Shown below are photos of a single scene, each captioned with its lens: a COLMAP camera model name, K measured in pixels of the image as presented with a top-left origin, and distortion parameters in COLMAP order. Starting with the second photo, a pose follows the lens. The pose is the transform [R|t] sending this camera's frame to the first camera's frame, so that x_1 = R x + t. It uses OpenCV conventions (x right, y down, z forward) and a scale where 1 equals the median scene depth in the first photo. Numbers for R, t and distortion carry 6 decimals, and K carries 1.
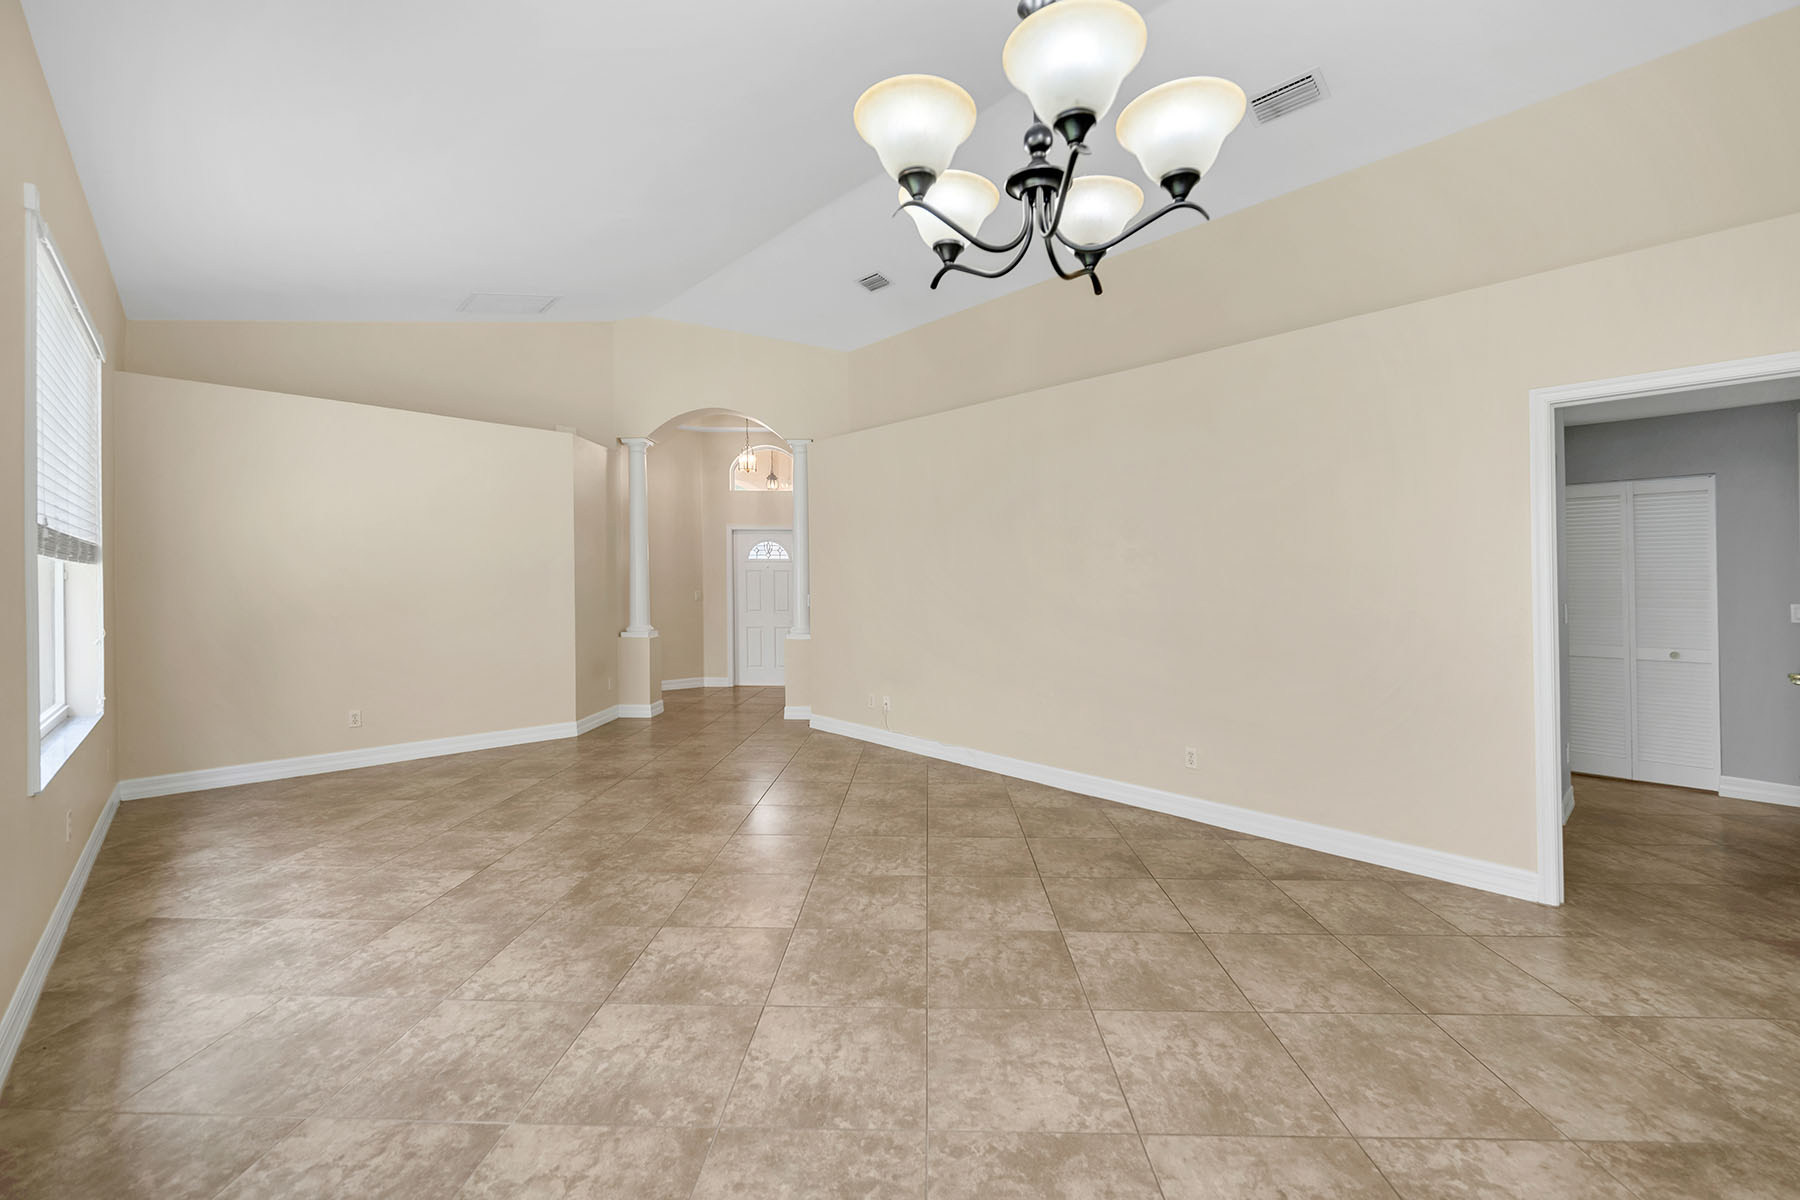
lens RADIAL K [[725.2, 0, 904.9], [0, 725.2, 594.2], [0, 0, 1]] dist [-0.001082, 0.000286]
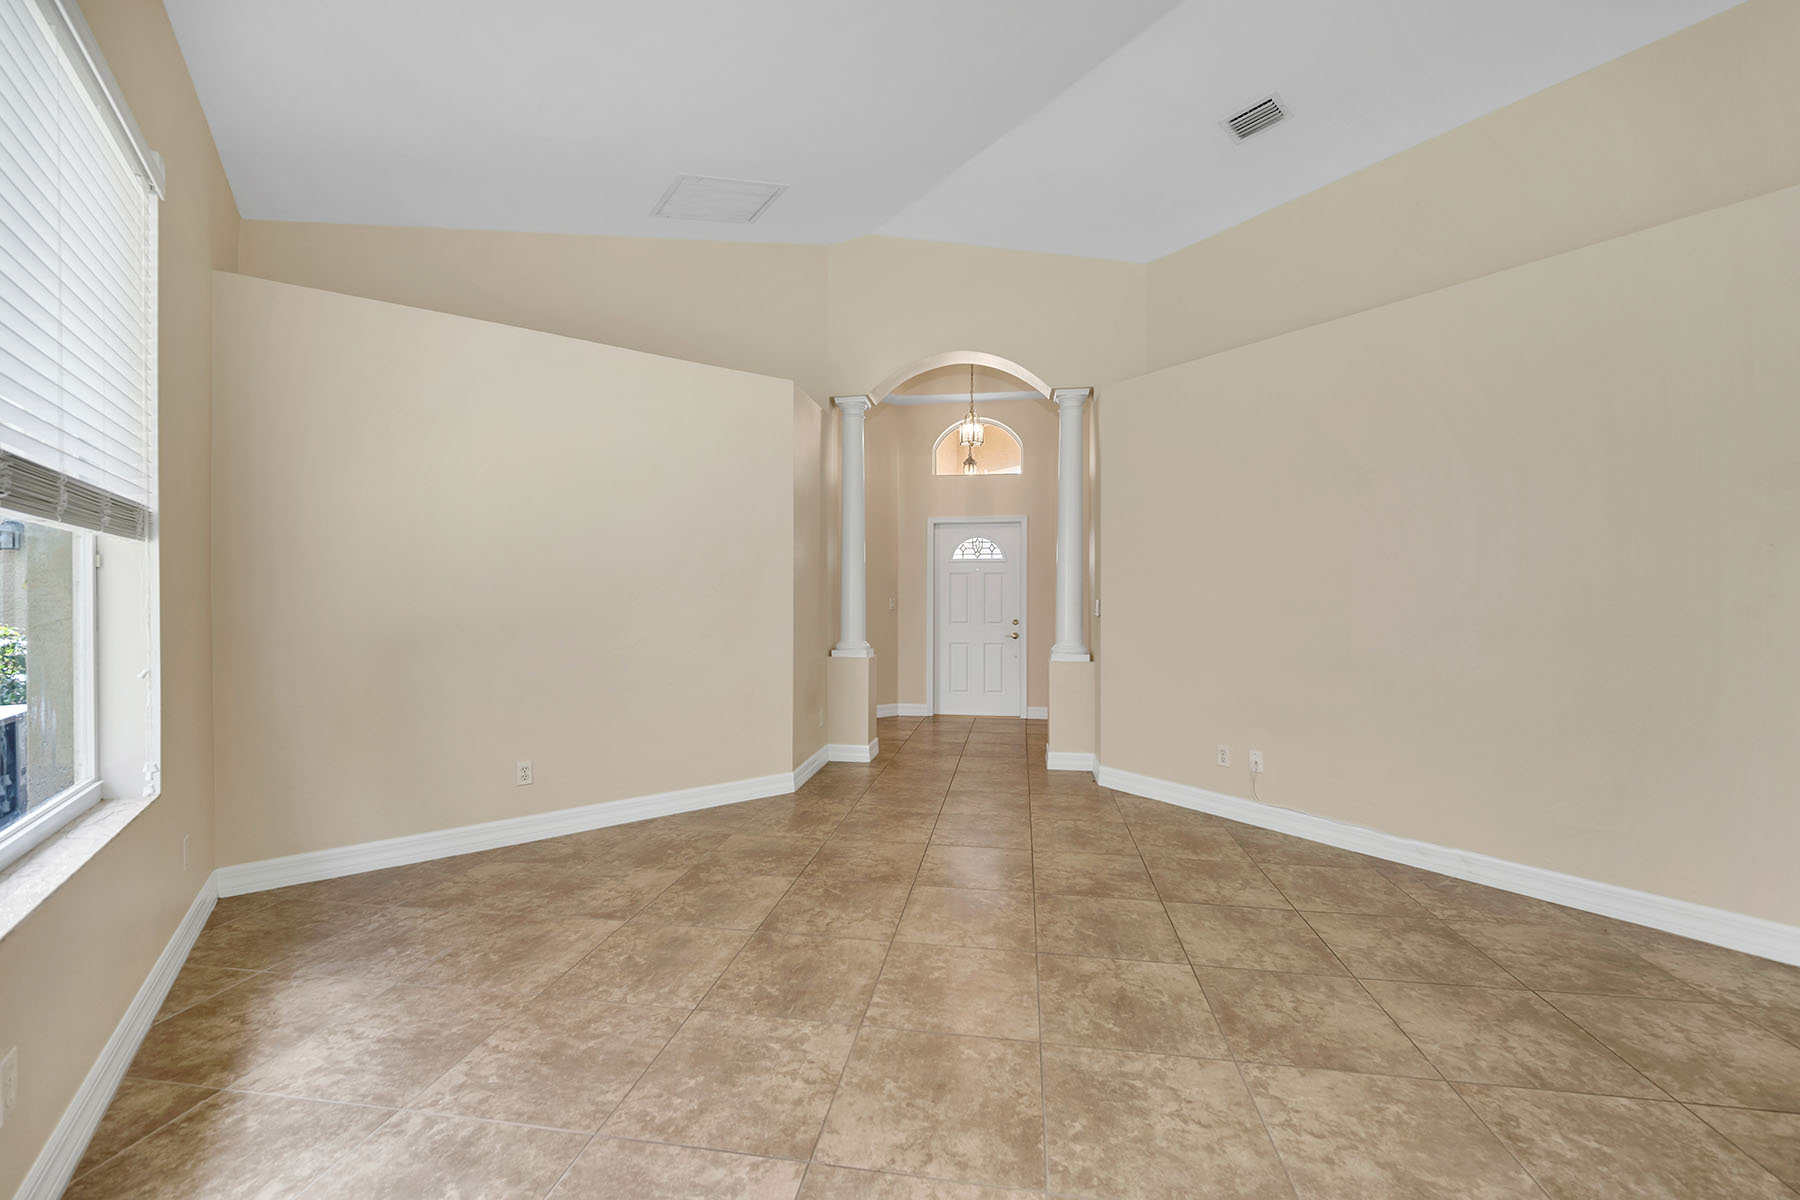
lens RADIAL K [[719.2, 0, 903.5], [0, 719.2, 603.2], [0, 0, 1]] dist [0.000050, 0.000128]
pose [[0.991247, -0.003919, -0.131966, -0.420842], [0.003058, 0.999973, -0.006721, 0.014731], [0.131989, 0.006259, 0.991231, 0.494244]]
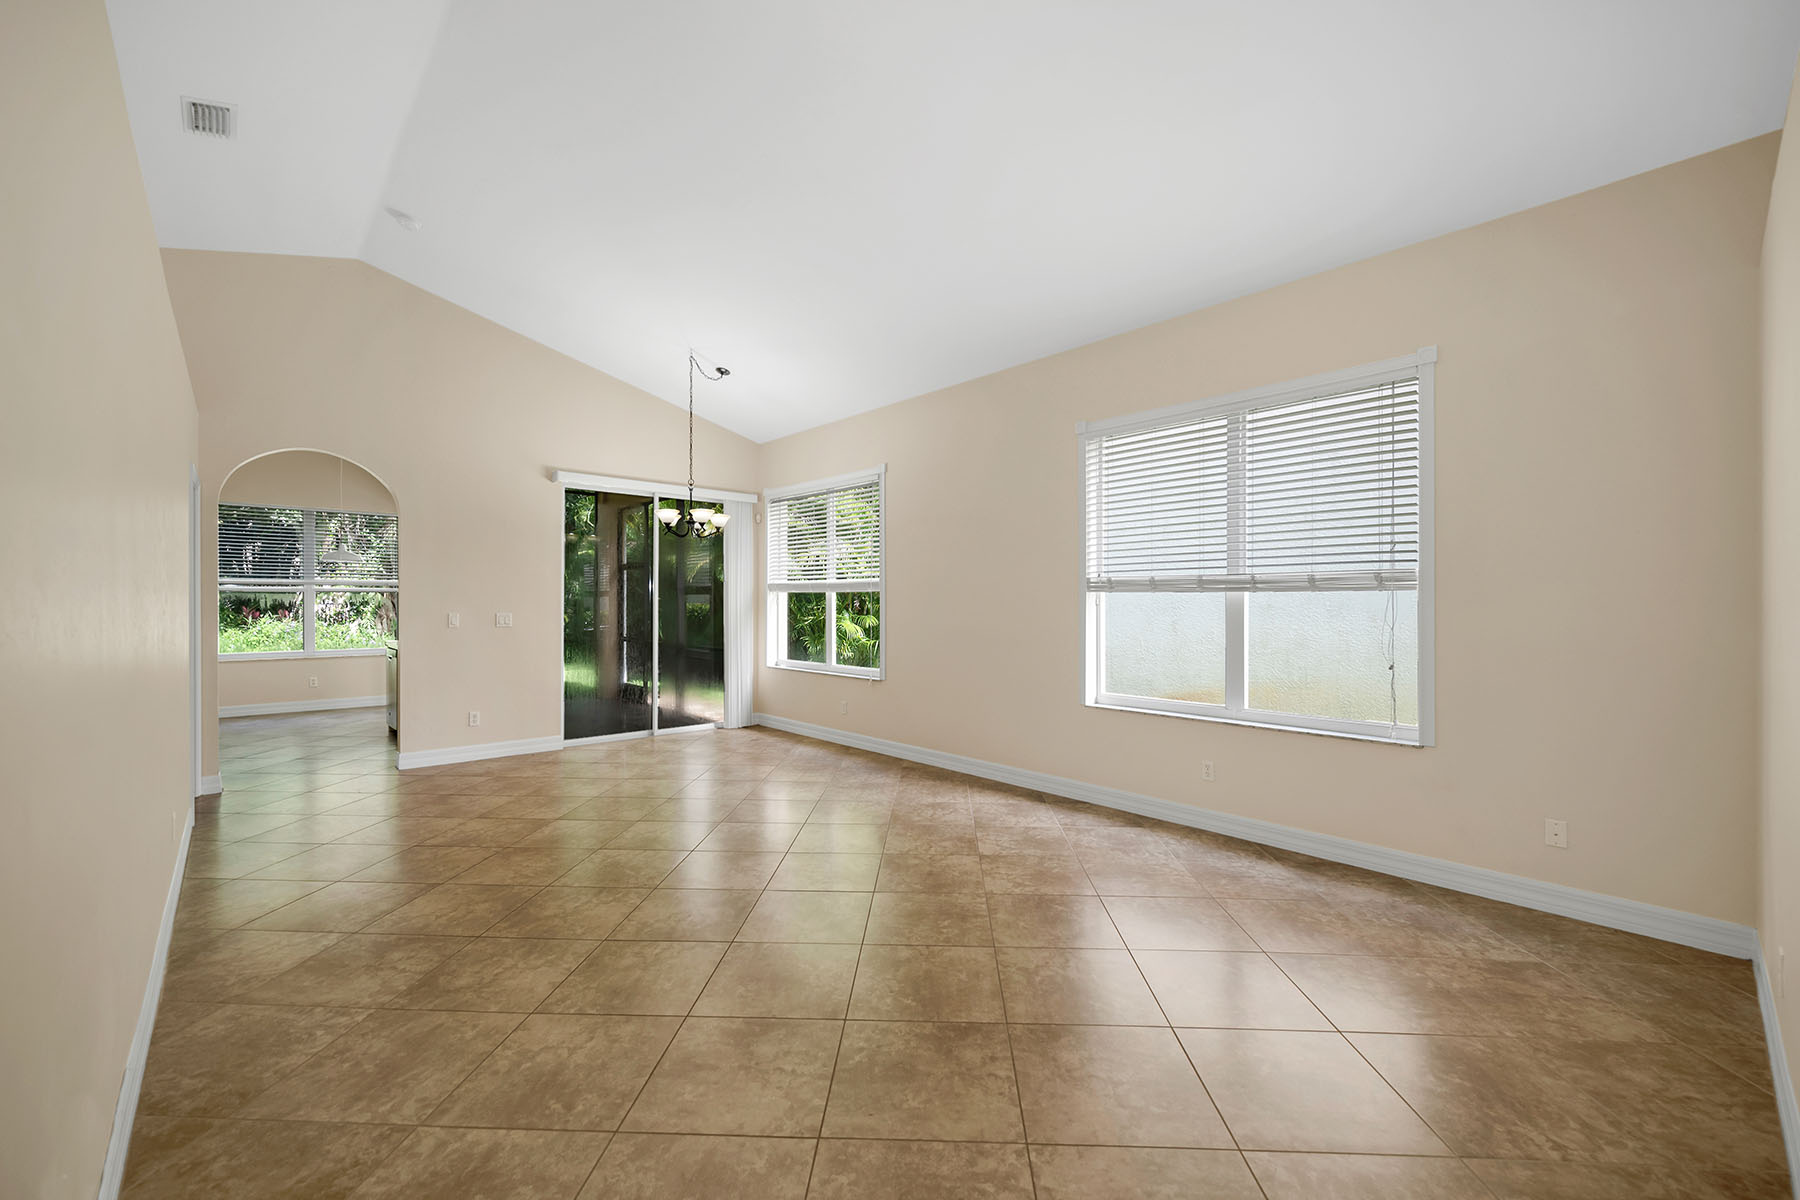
lens RADIAL K [[719.7, 0, 908.0], [0, 719.7, 604.0], [0, 0, 1]] dist [-0.001788, -0.000865]
pose [[-0.999892, -0.005427, 0.013667, -0.444312], [-0.005213, 0.999865, 0.015588, -0.031741], [-0.013750, 0.015515, -0.999785, 1.963907]]
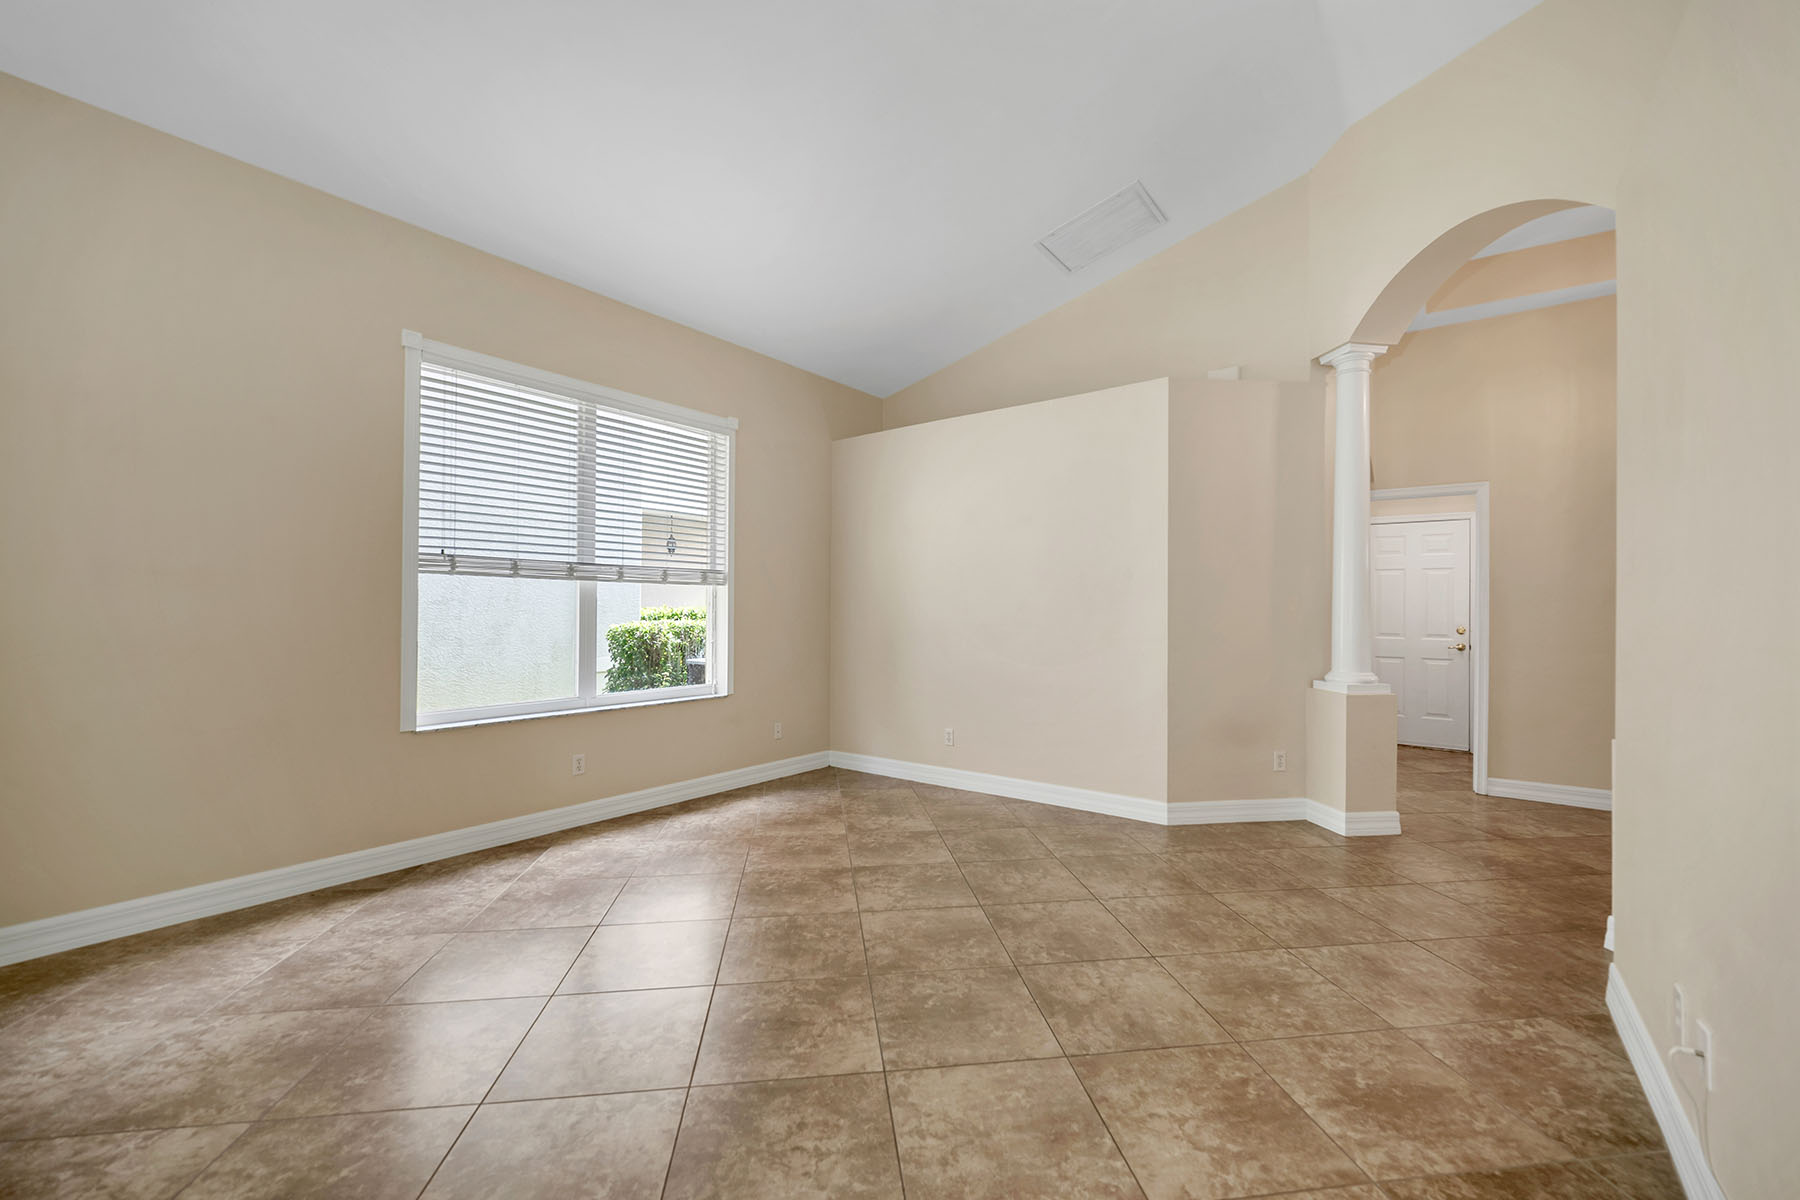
lens RADIAL K [[721.8, 0, 909.1], [0, 721.8, 602.6], [0, 0, 1]] dist [-0.002514, -0.000404]
pose [[0.160633, -0.010827, -0.986955, 0.288693], [-0.018741, 0.999726, -0.014017, 0.006328], [0.986836, 0.020748, 0.160386, 1.119529]]
